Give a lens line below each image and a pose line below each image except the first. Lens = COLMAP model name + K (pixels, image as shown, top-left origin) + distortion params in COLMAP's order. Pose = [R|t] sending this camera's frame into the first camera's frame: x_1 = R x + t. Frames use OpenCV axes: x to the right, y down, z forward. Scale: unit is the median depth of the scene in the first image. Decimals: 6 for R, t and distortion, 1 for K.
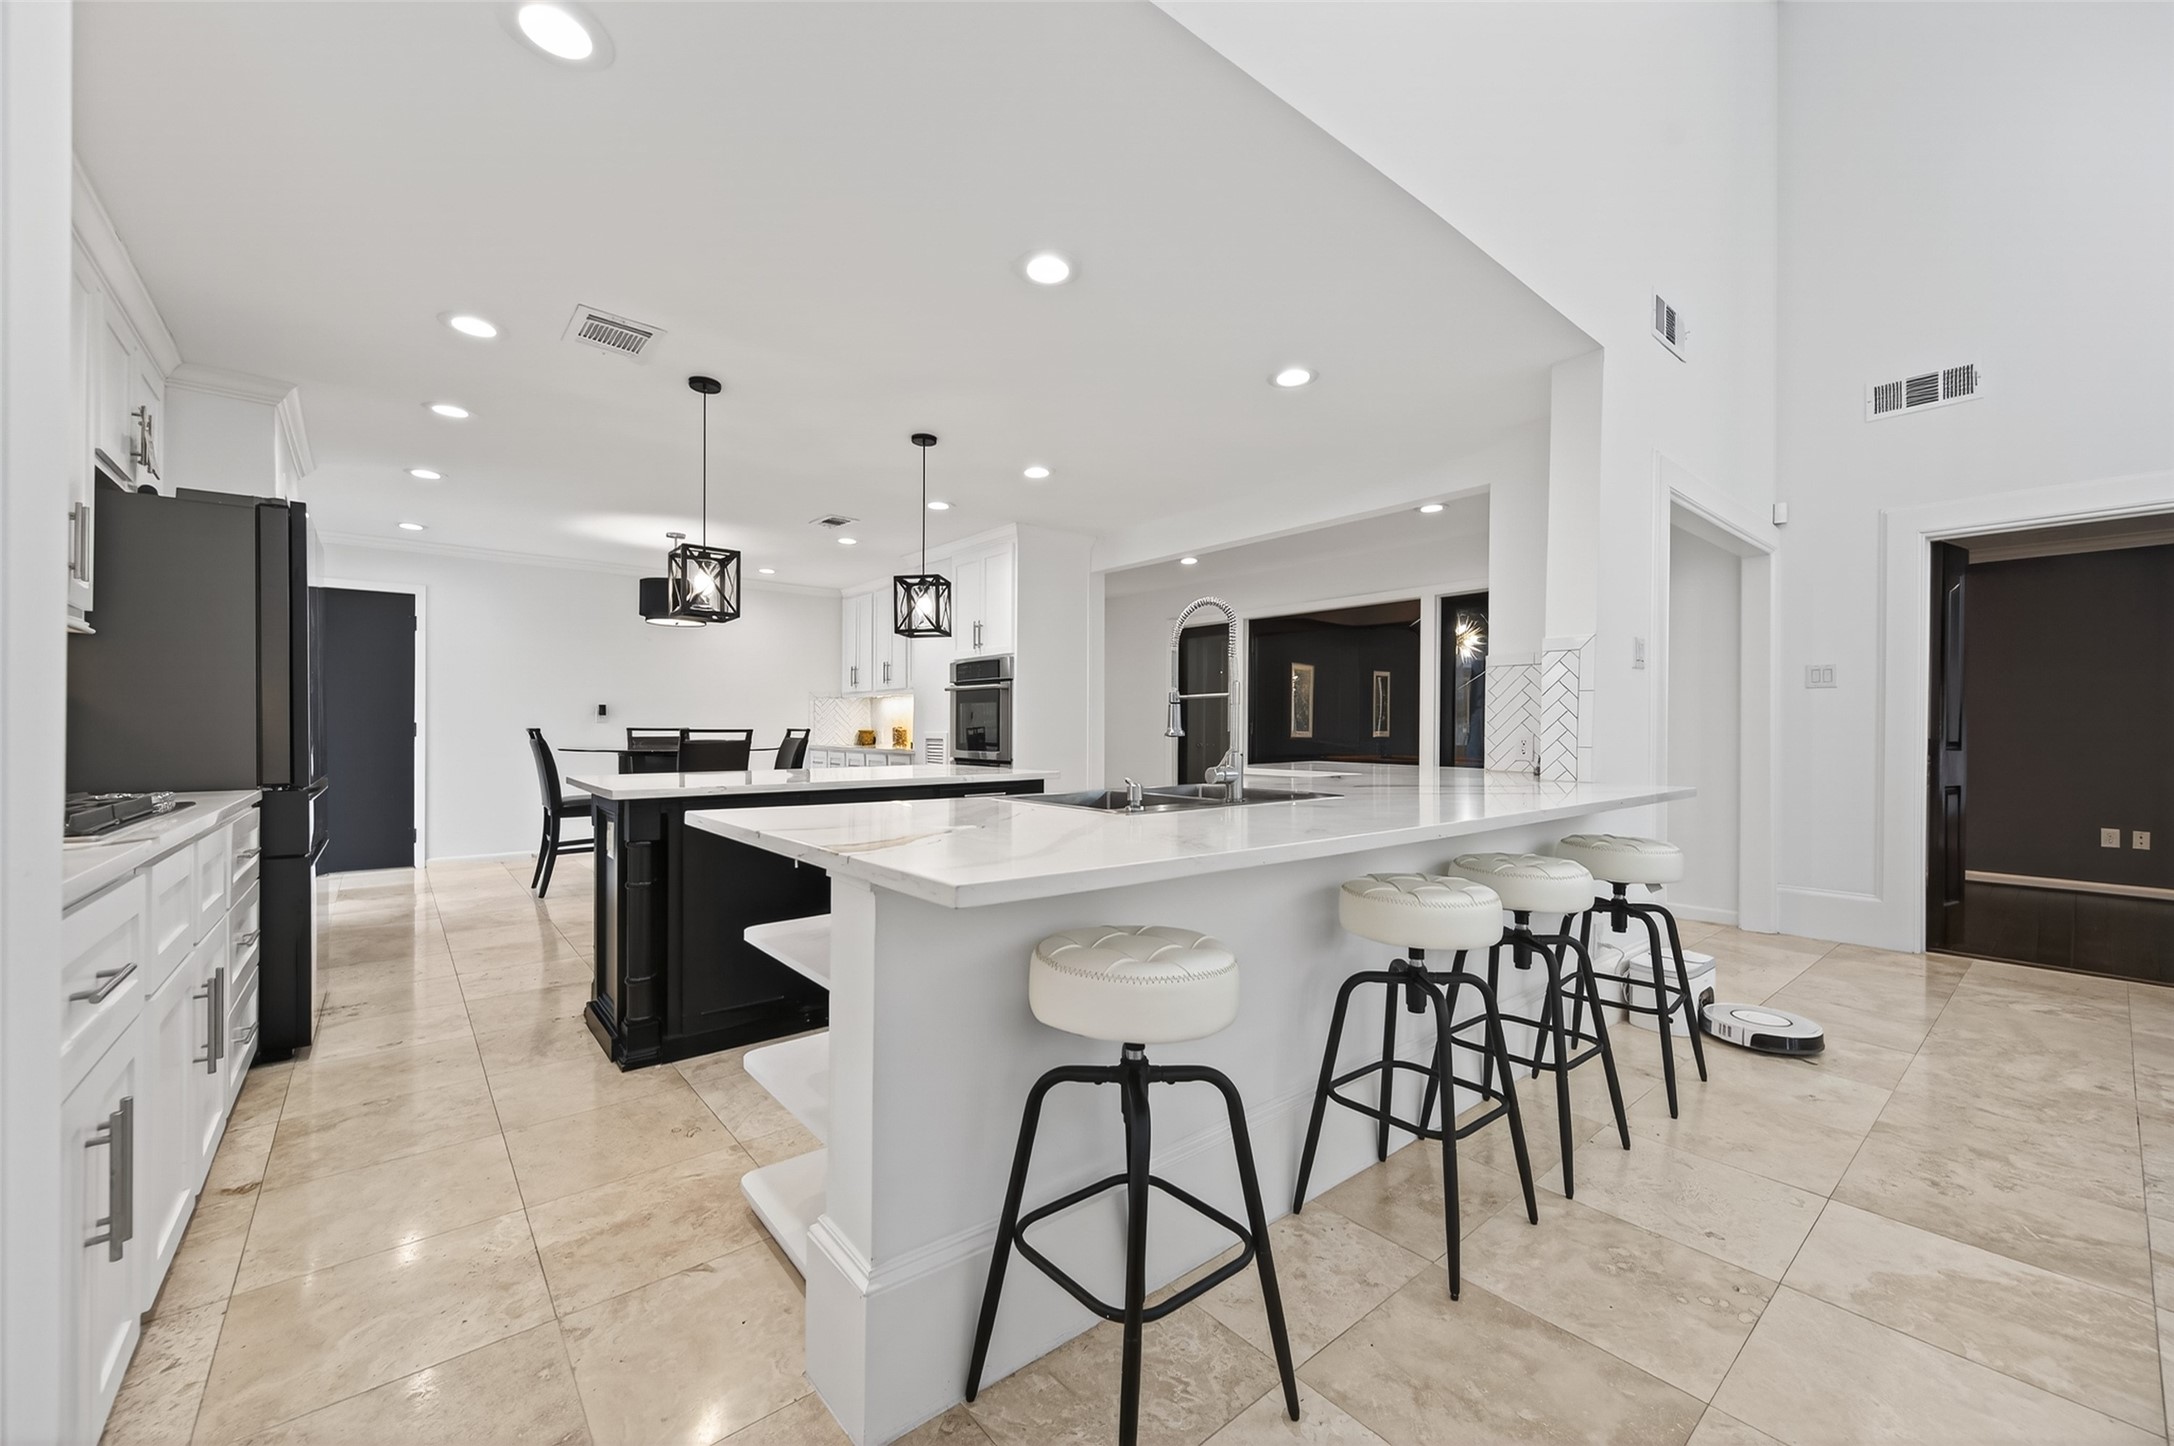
lens RADIAL K [[851.1, 0, 1090.1], [0, 851.1, 733.9], [0, 0, 1]] dist [-0.000787, 0.000118]
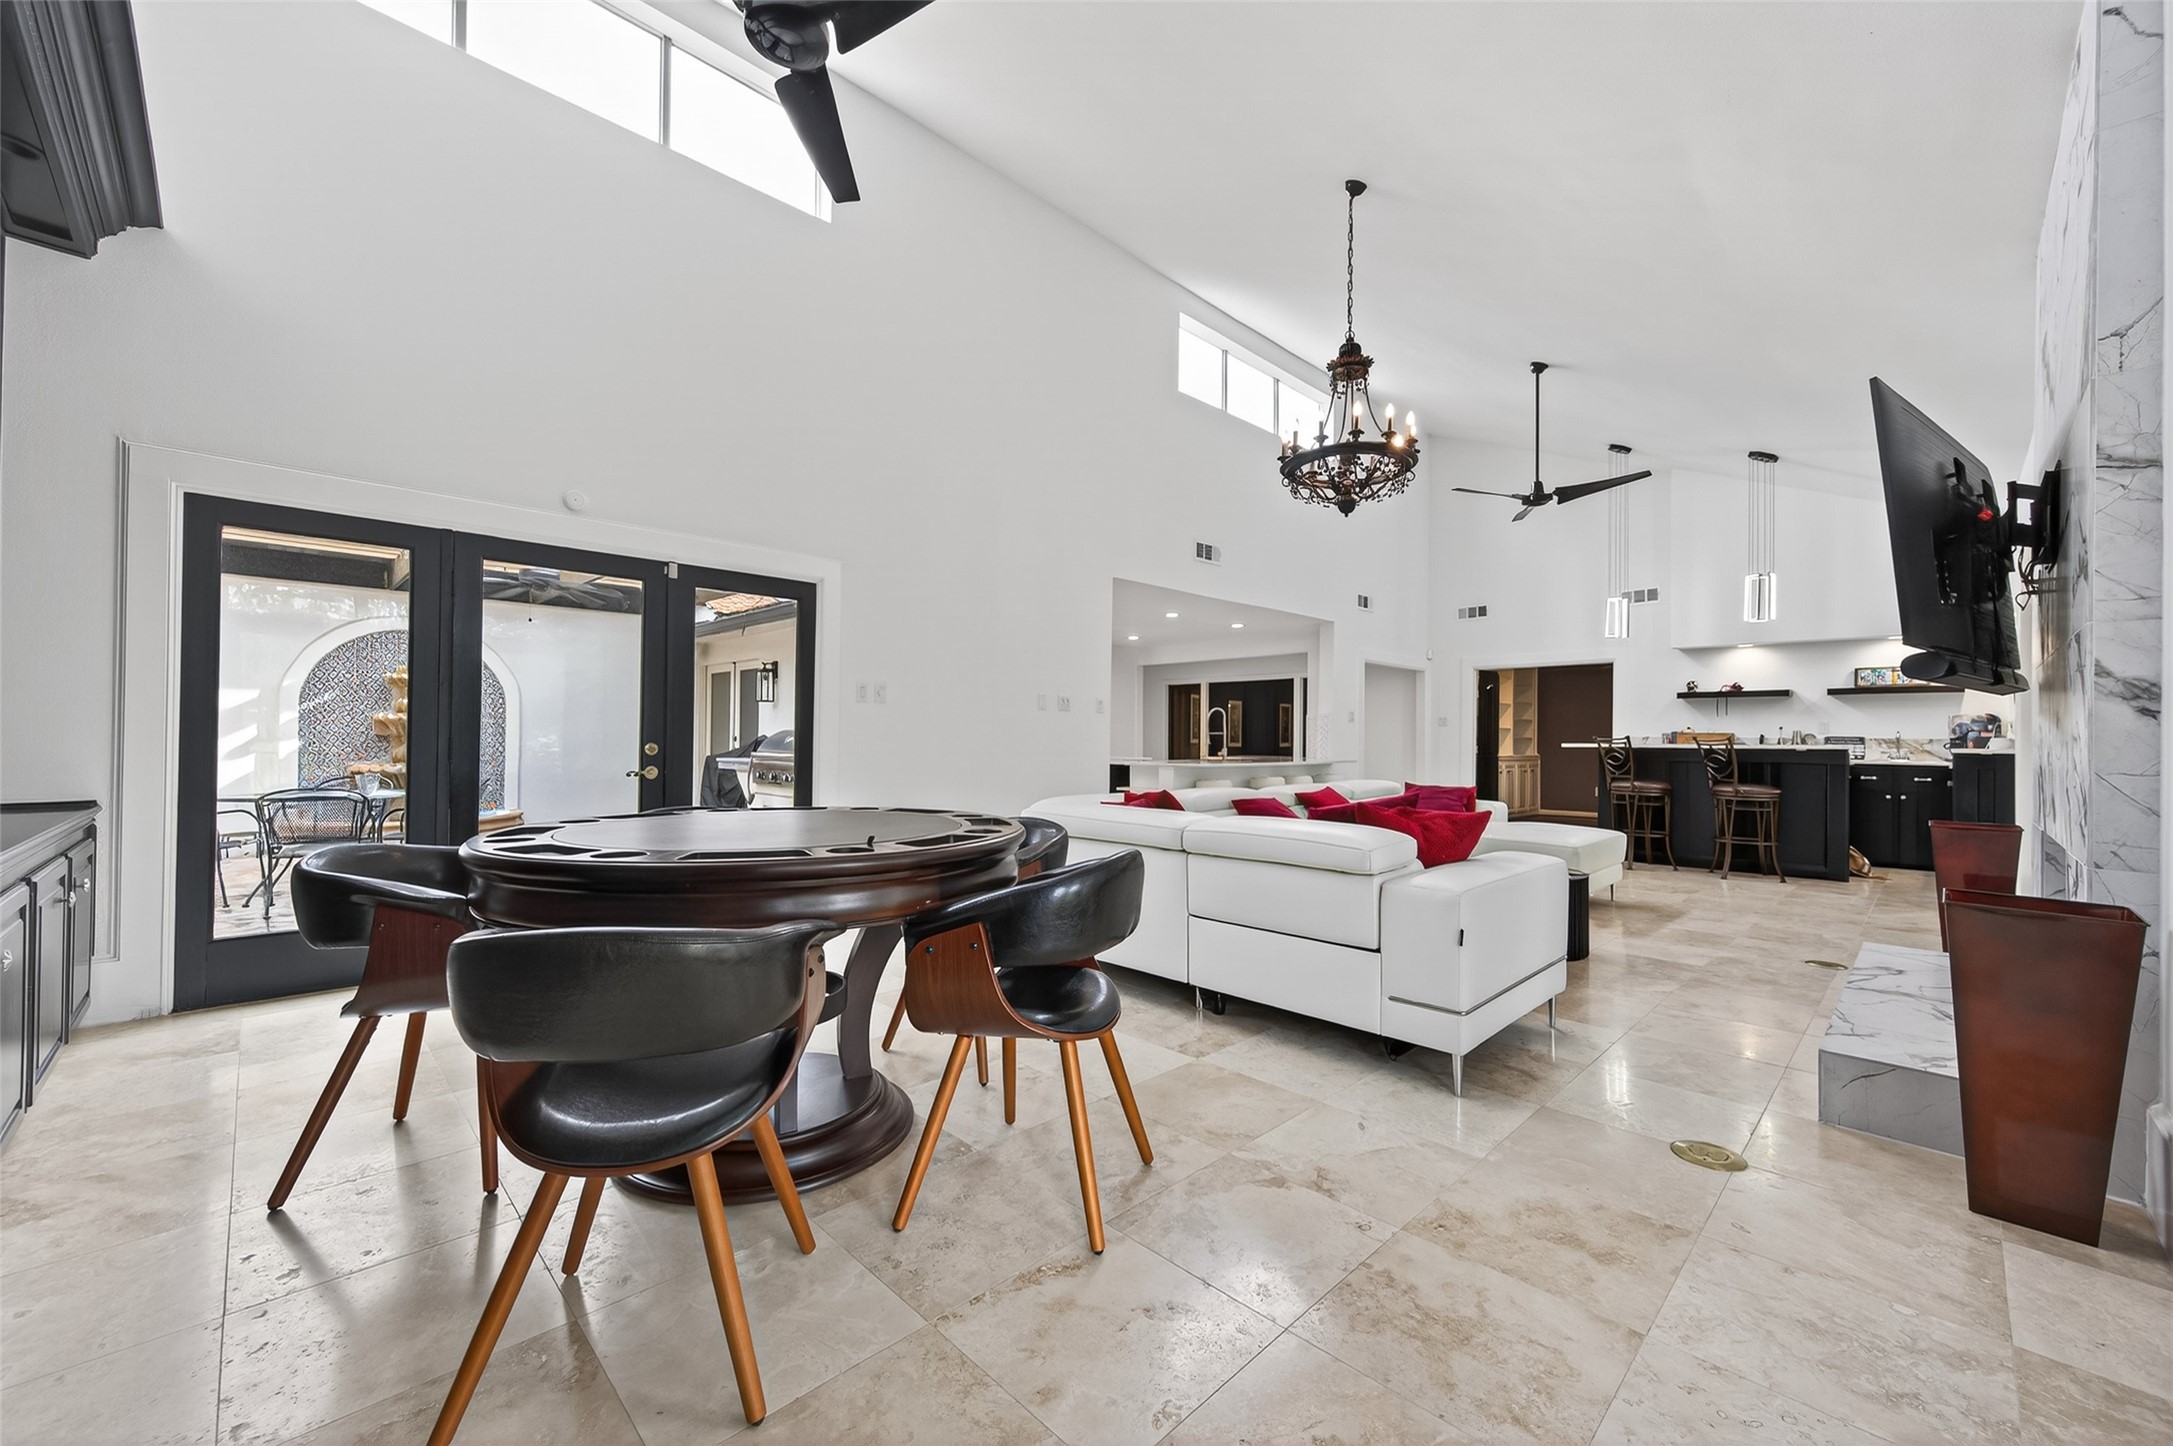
lens RADIAL K [[850.7, 0, 1088.4], [0, 850.7, 734.3], [0, 0, 1]] dist [-0.000787, 0.000118]
pose [[0.996430, 0.002401, 0.084389, -0.414430], [-0.000761, 0.999810, -0.019454, 0.022459], [-0.084420, 0.019321, 0.996243, -1.486293]]
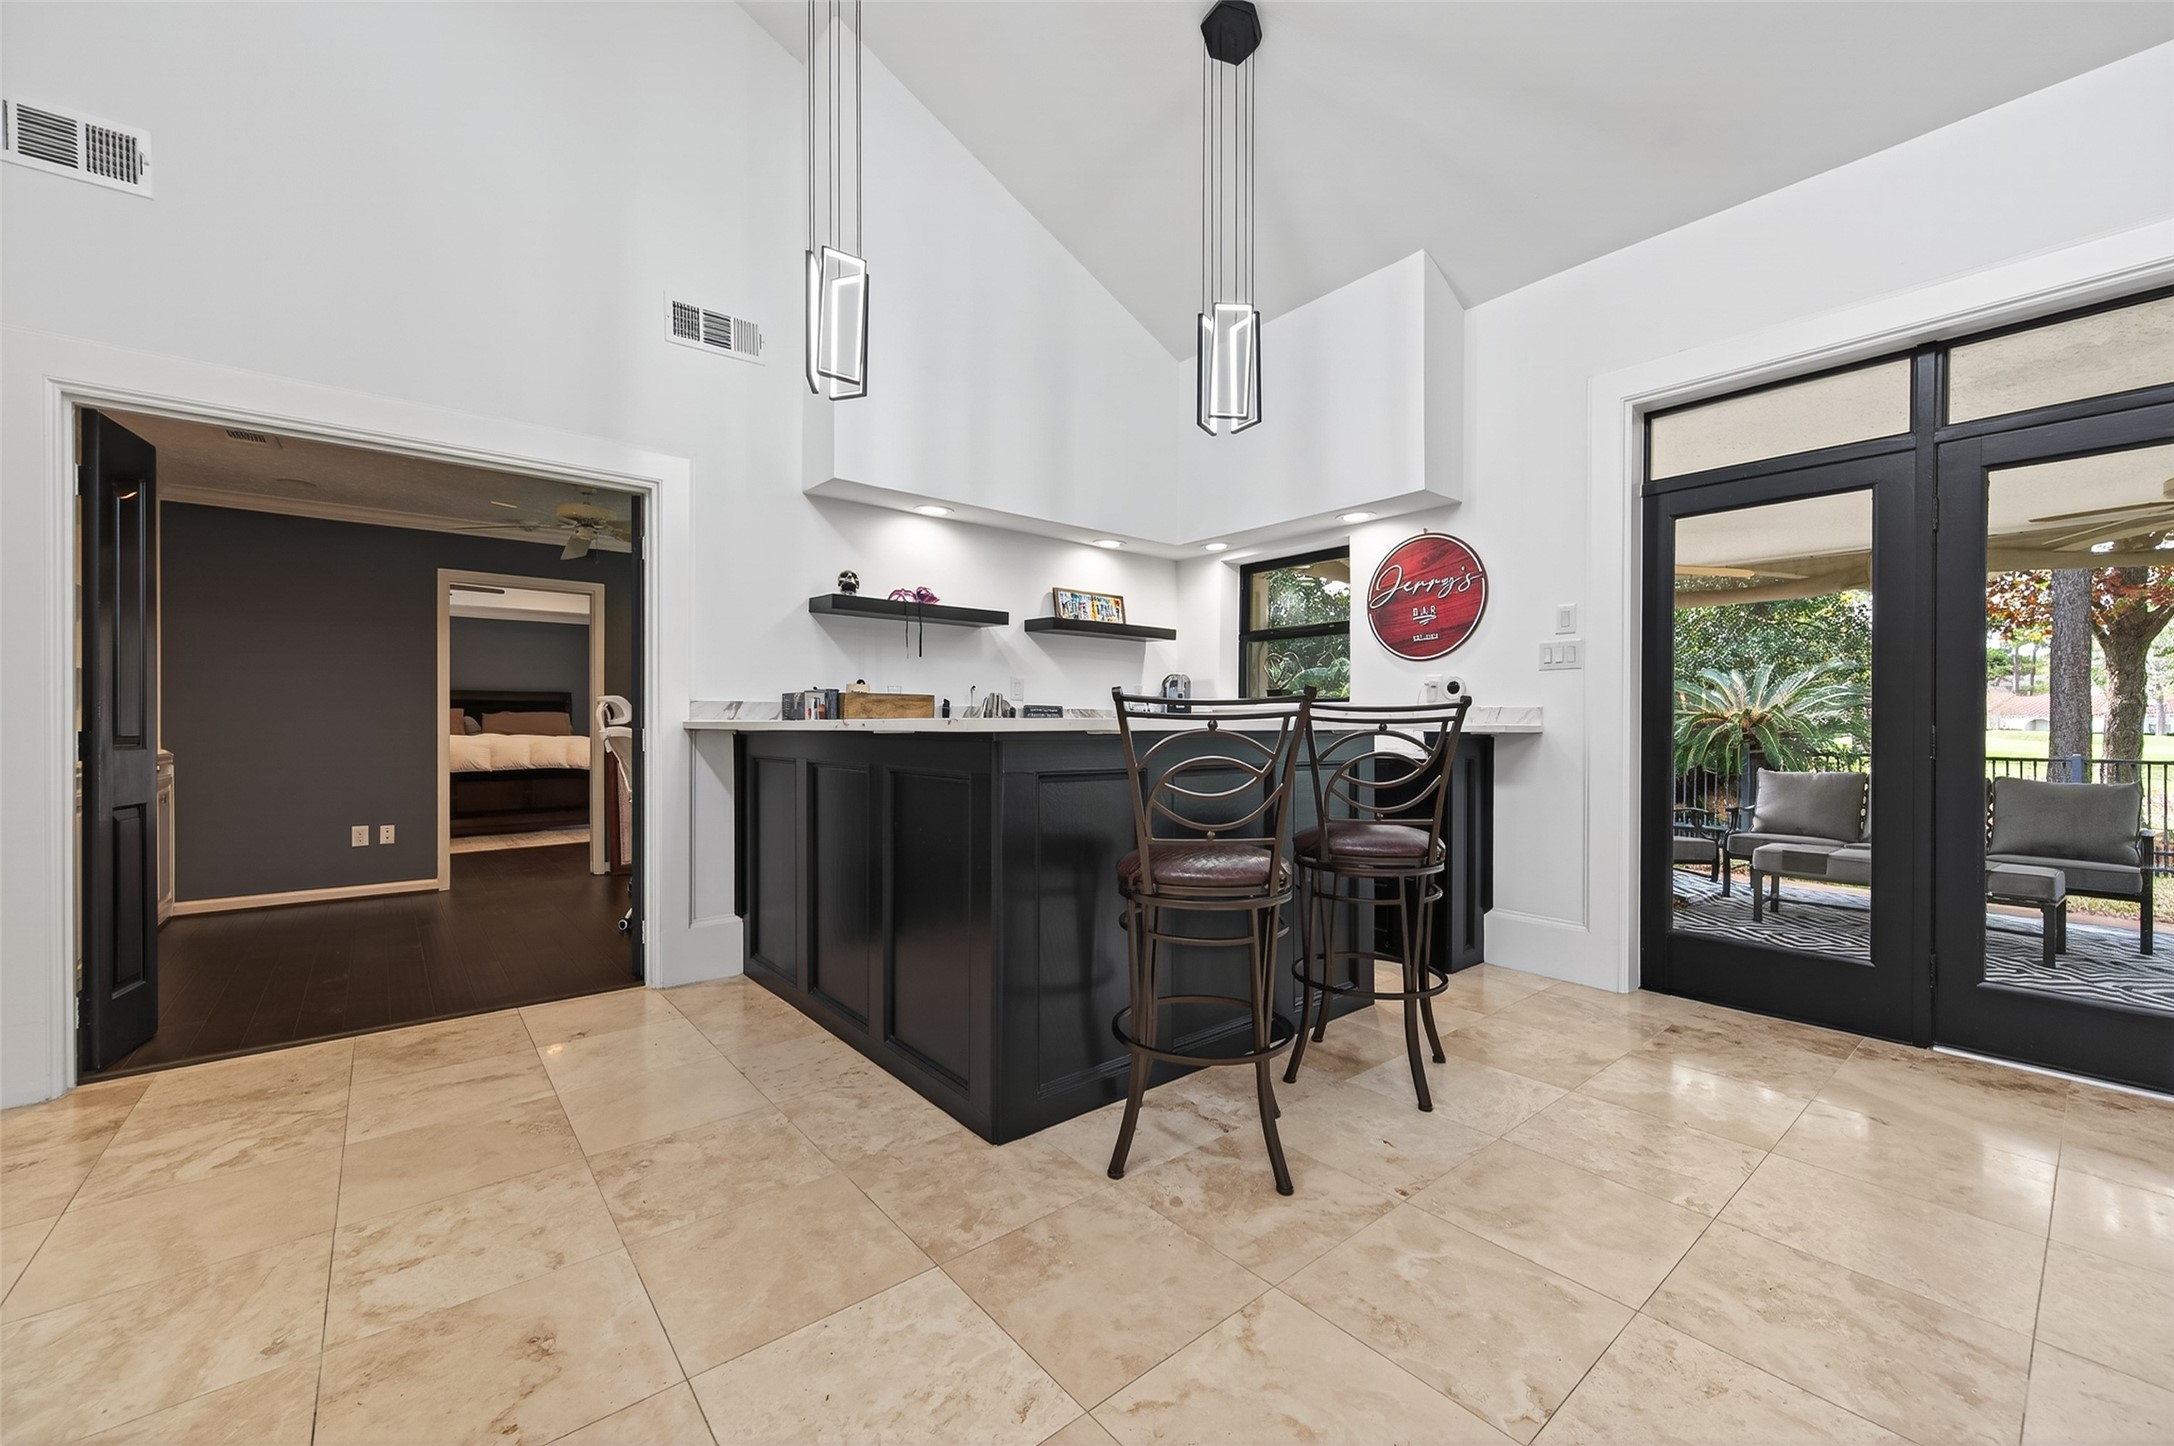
lens RADIAL K [[851.1, 0, 1082.1], [0, 851.1, 723.3], [0, 0, 1]] dist [-0.000787, 0.000118]
pose [[0.012946, -0.008233, 0.999882, 0.391255], [0.009401, 0.999923, 0.008111, 0.002316], [-0.999872, 0.009295, 0.013023, 0.278463]]
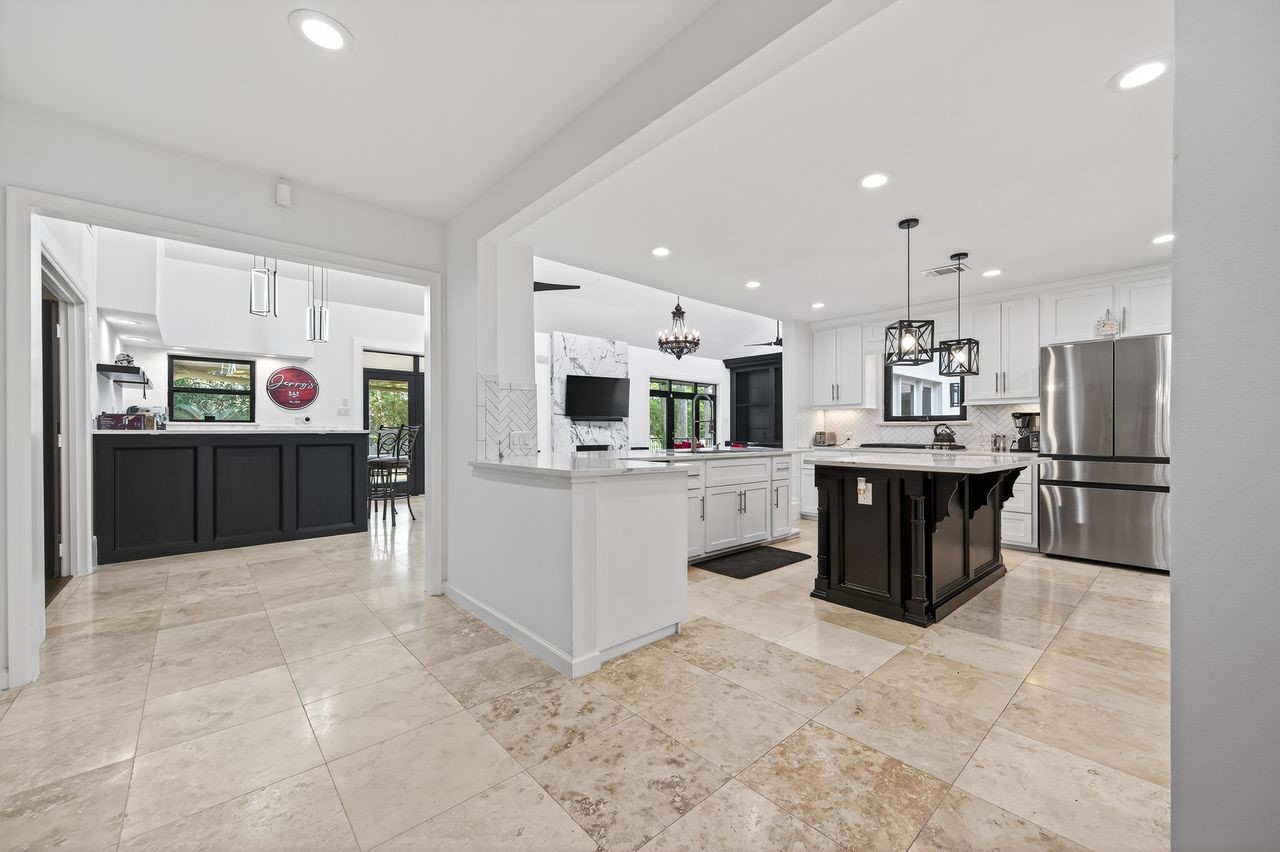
lens RADIAL K [[501.1, 0, 639.5], [0, 501.1, 432.1], [0, 0, 1]] dist [-0.000787, 0.000118]
pose [[-0.999527, -0.007422, -0.029853, 0.268717], [-0.007621, 0.999949, 0.006588, -0.002009], [0.029802, 0.006813, -0.999533, 1.500988]]
